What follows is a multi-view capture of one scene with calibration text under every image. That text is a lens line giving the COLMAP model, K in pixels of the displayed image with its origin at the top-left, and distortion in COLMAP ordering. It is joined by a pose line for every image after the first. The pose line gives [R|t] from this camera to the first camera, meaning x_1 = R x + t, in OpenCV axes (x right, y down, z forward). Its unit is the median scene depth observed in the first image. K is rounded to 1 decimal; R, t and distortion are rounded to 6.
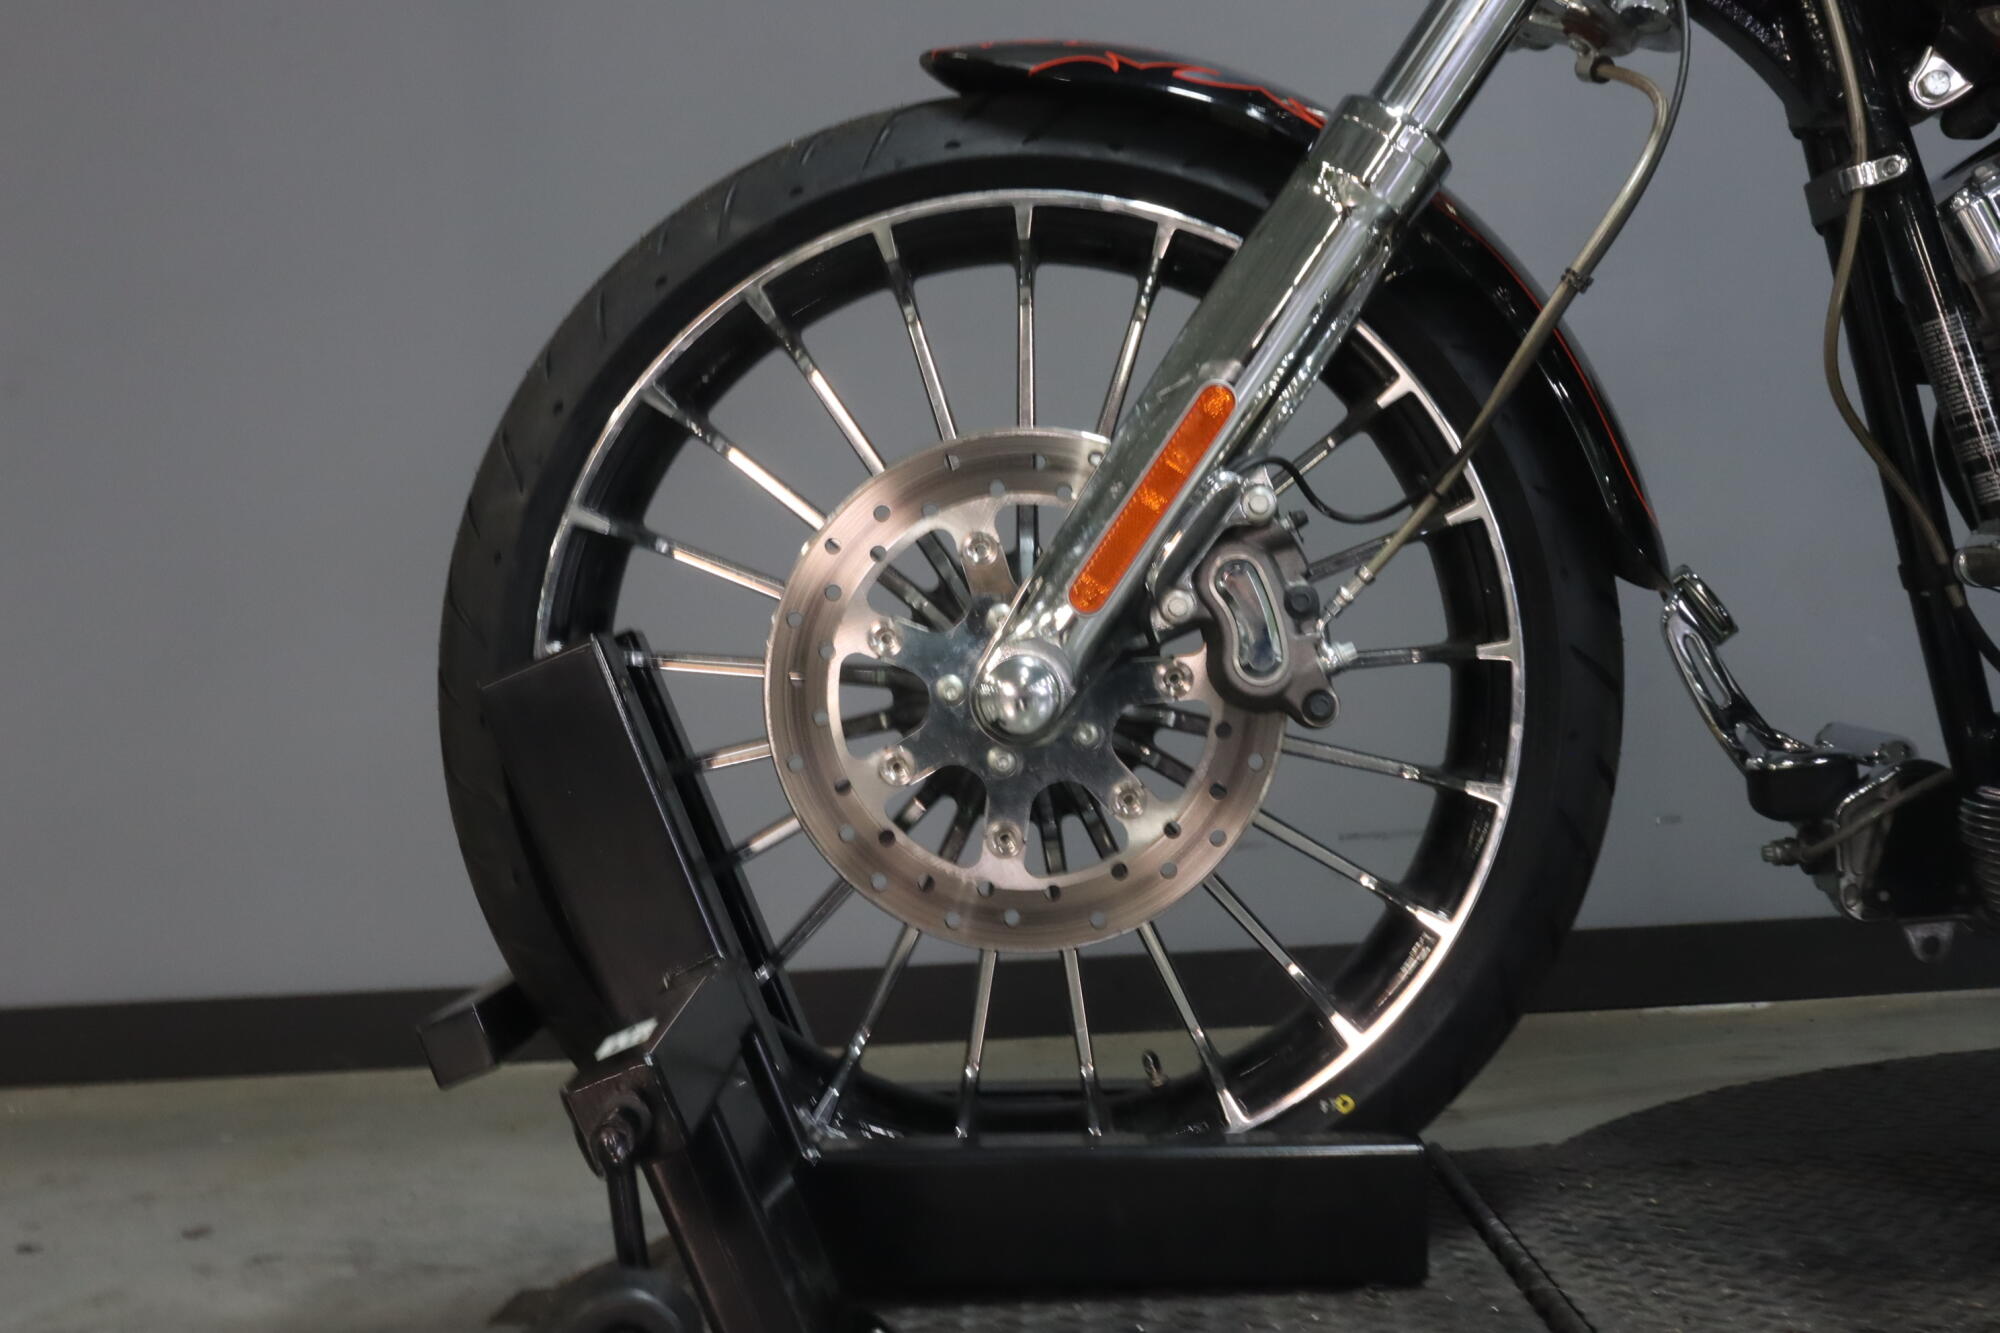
lens RADIAL K [[2898.9, 0, 1000.0], [0, 2898.9, 666.5], [0, 0, 1]] dist [0.042328, 0.083076]
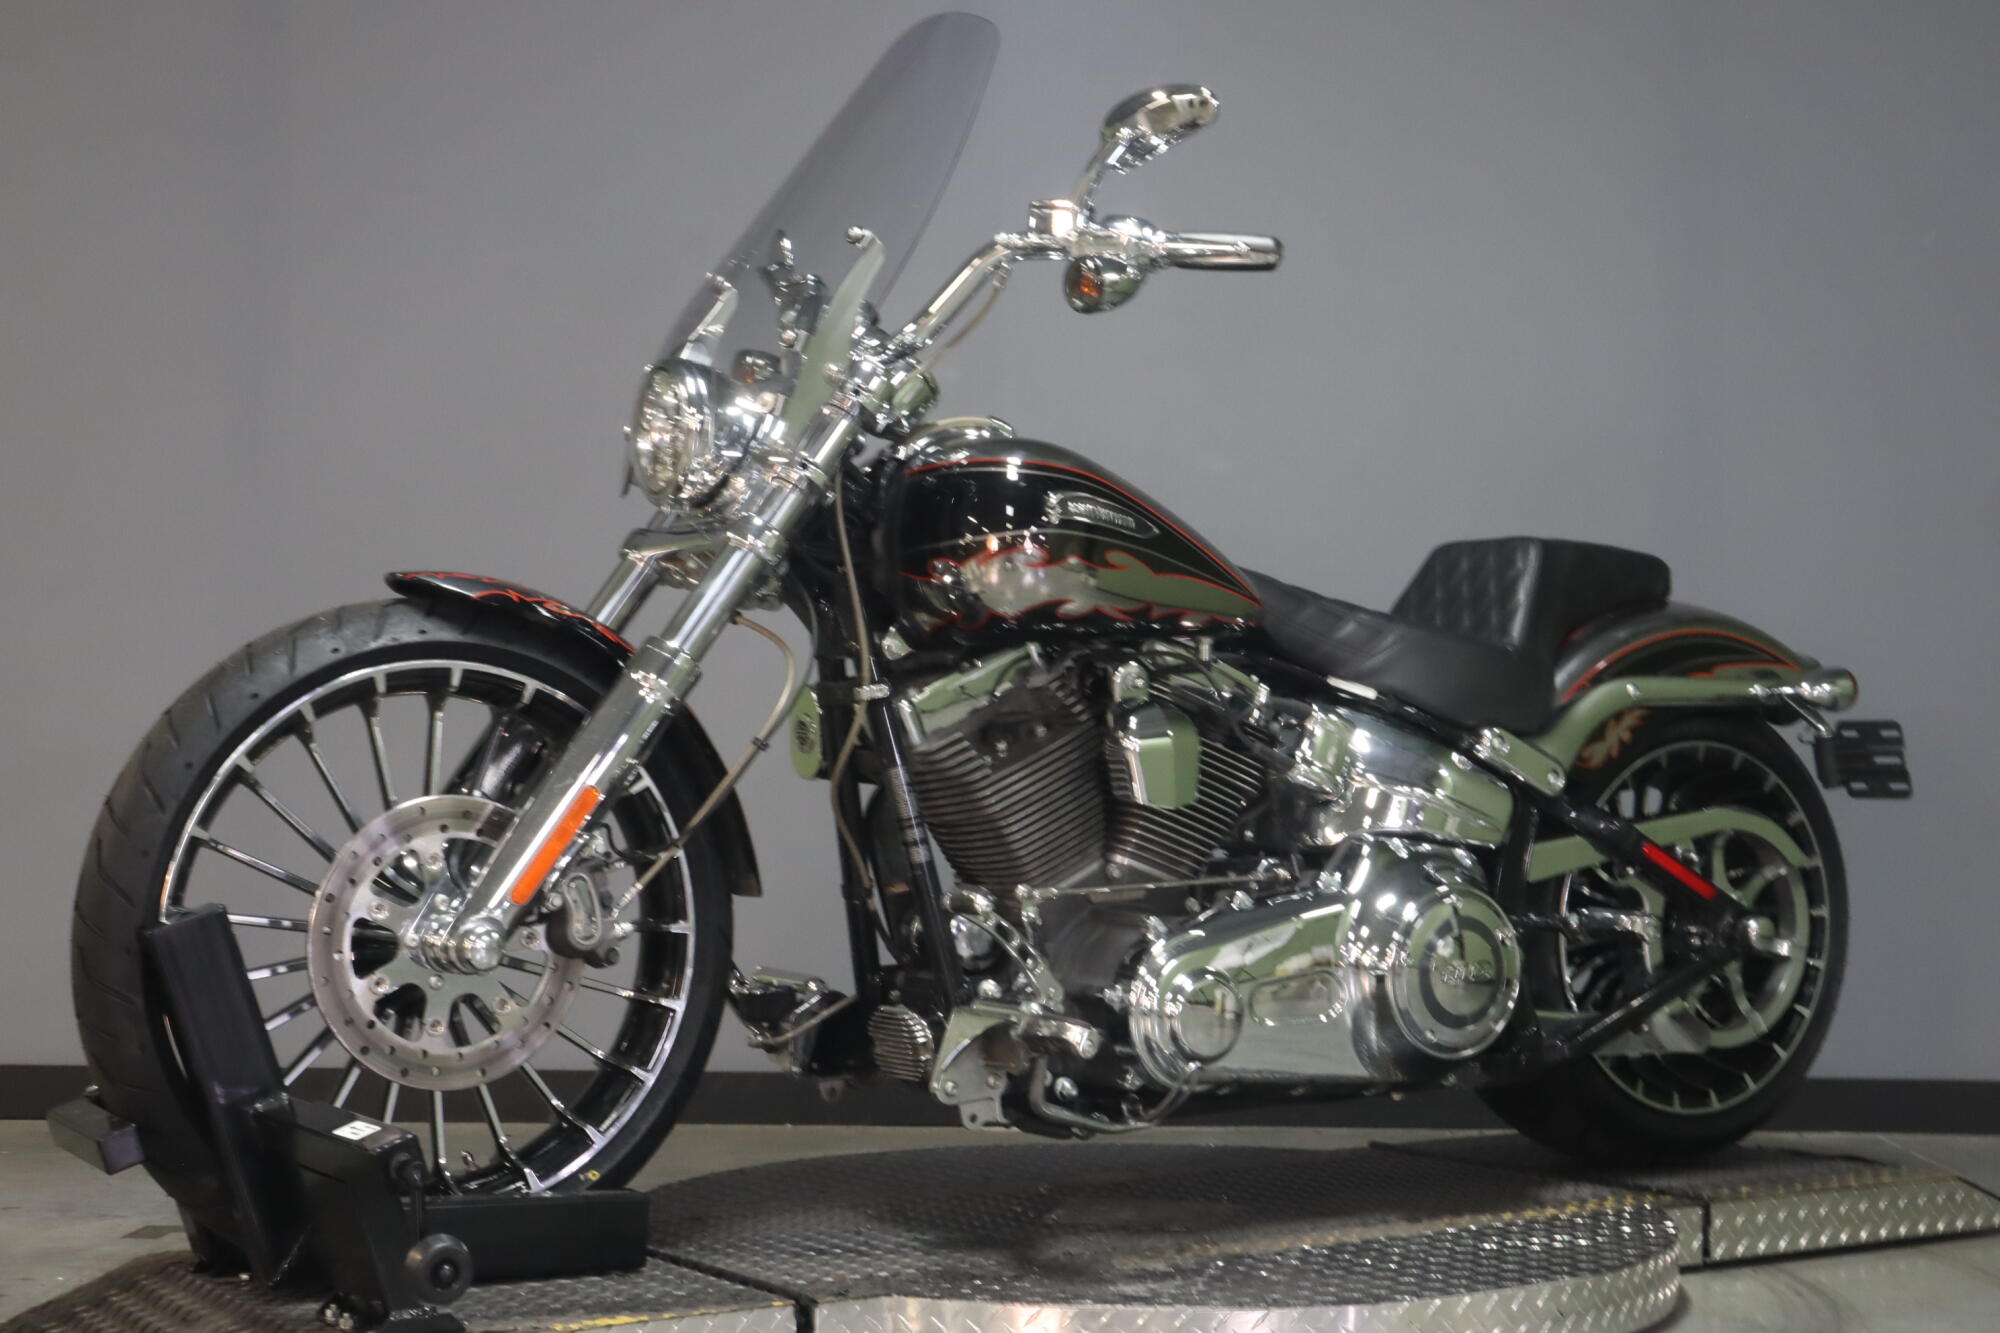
lens RADIAL K [[2974.9, 0, 1000.0], [0, 2974.9, 666.5], [0, 0, 1]] dist [-0.046657, -0.041702]
pose [[0.843446, 0.083043, 0.530757, -0.678692], [-0.047373, 0.995629, -0.080496, -0.028891], [-0.535122, 0.042751, 0.843693, -0.719558]]
